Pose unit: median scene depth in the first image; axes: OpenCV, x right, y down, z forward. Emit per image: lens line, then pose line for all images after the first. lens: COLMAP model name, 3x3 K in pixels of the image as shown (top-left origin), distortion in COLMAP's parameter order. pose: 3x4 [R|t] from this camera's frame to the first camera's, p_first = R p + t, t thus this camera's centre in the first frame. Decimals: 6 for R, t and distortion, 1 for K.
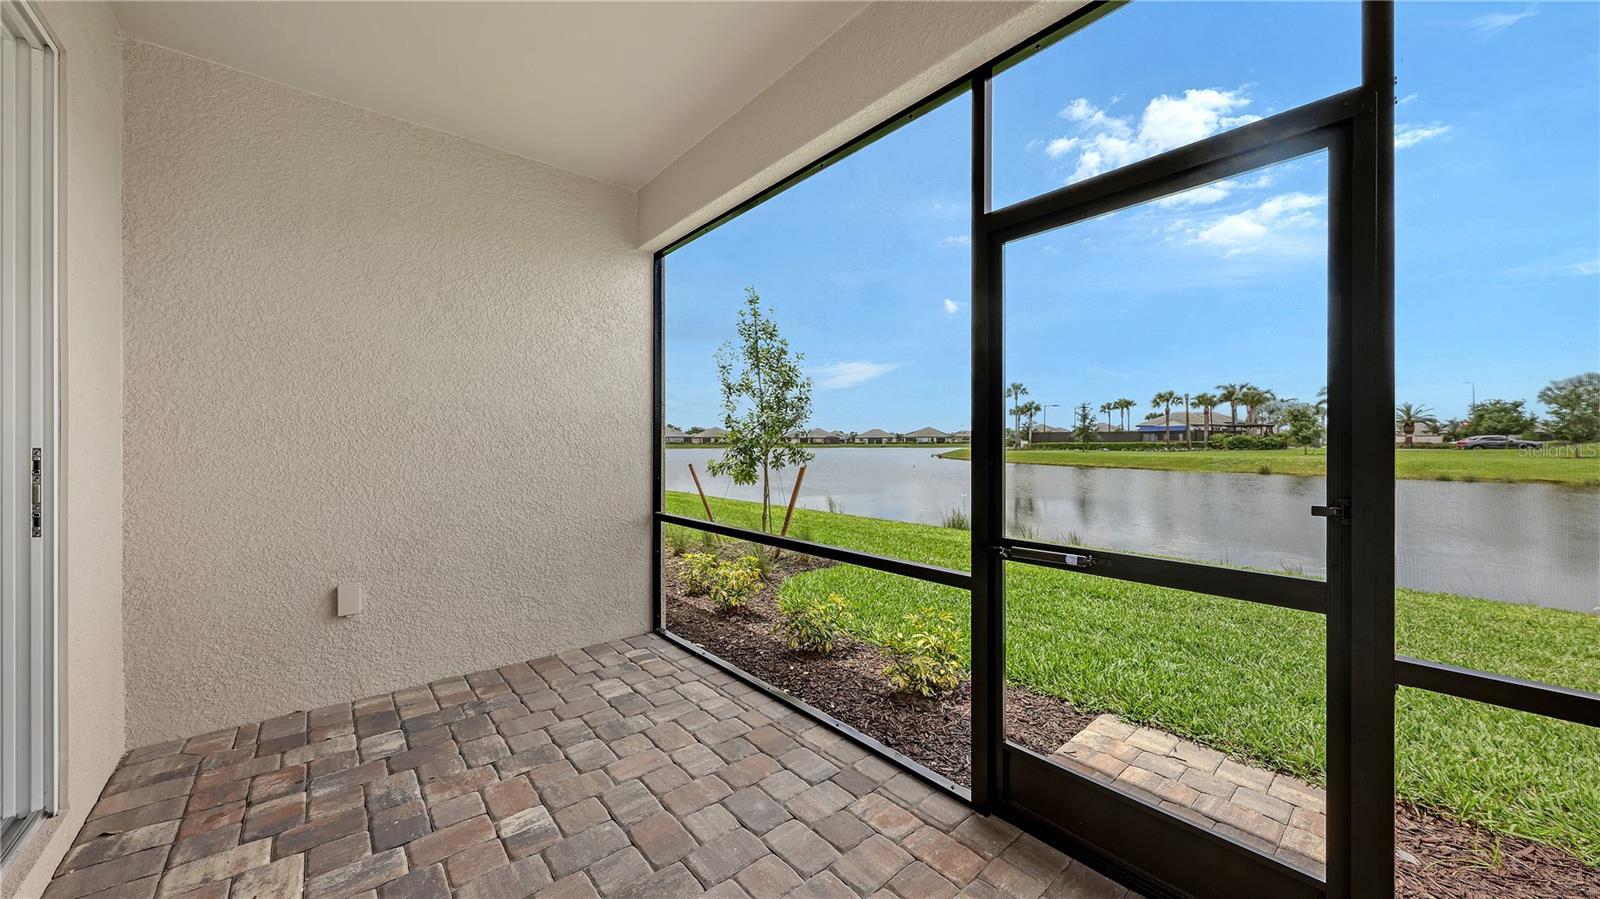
lens RADIAL K [[554.5, 0, 796.1], [0, 554.5, 438.0], [0, 0, 1]] dist [0.001291, -0.000262]
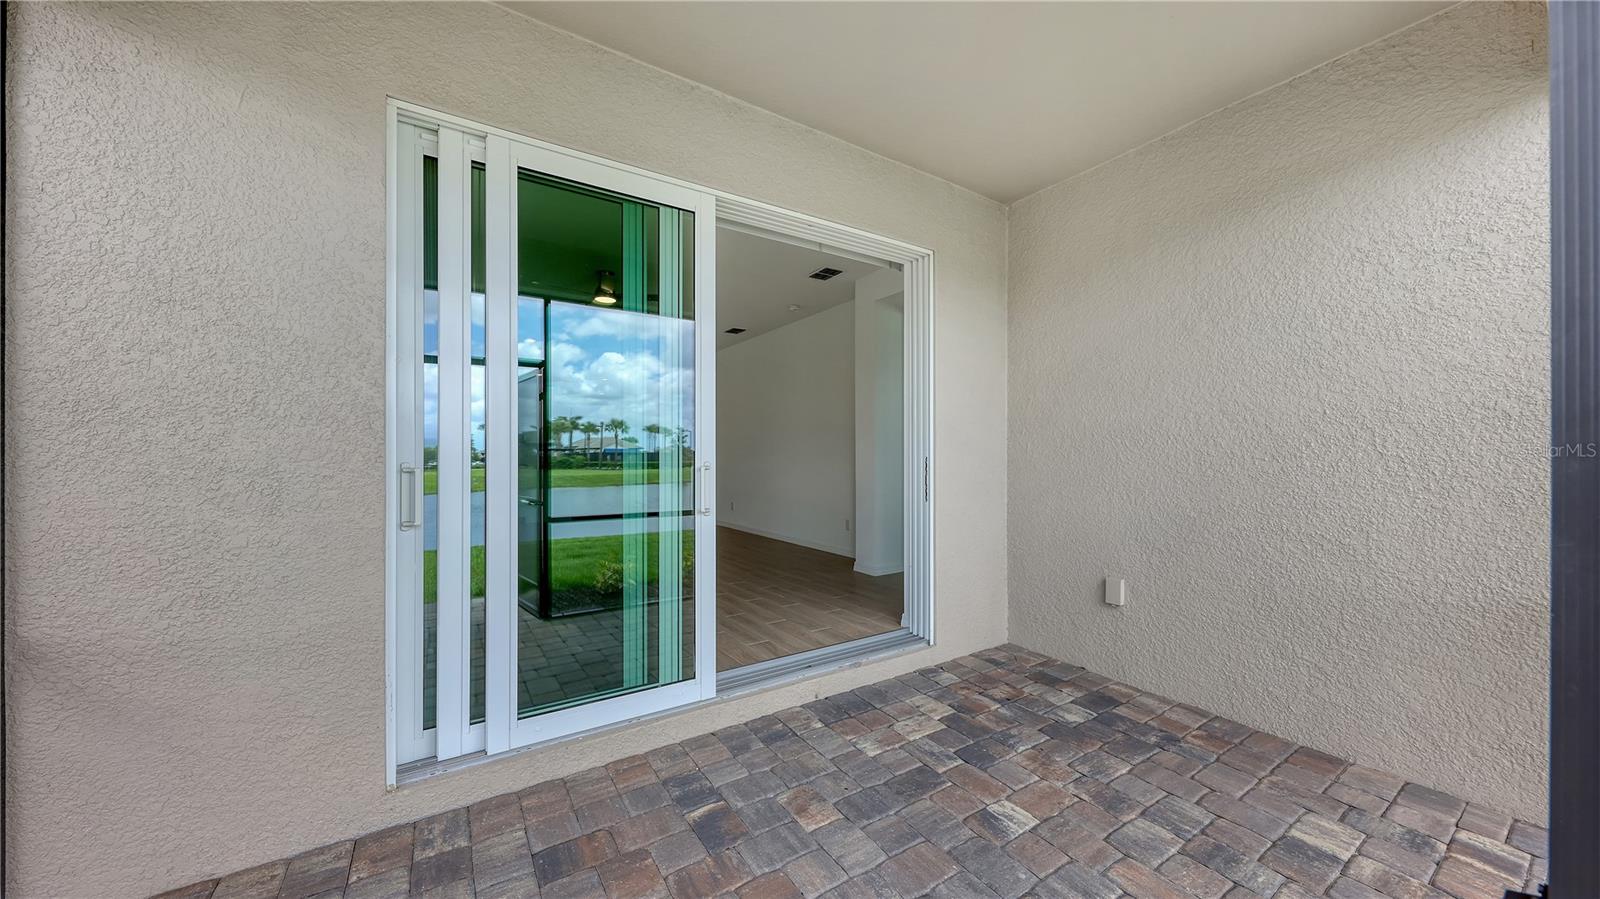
lens RADIAL K [[554.5, 0, 801.5], [0, 554.5, 451.5], [0, 0, 1]] dist [0.001291, -0.000262]
pose [[-0.133115, -0.004045, -0.991092, 0.435377], [0.010643, 0.999928, -0.005511, 0.002466], [0.991043, -0.011282, -0.133063, 0.540118]]
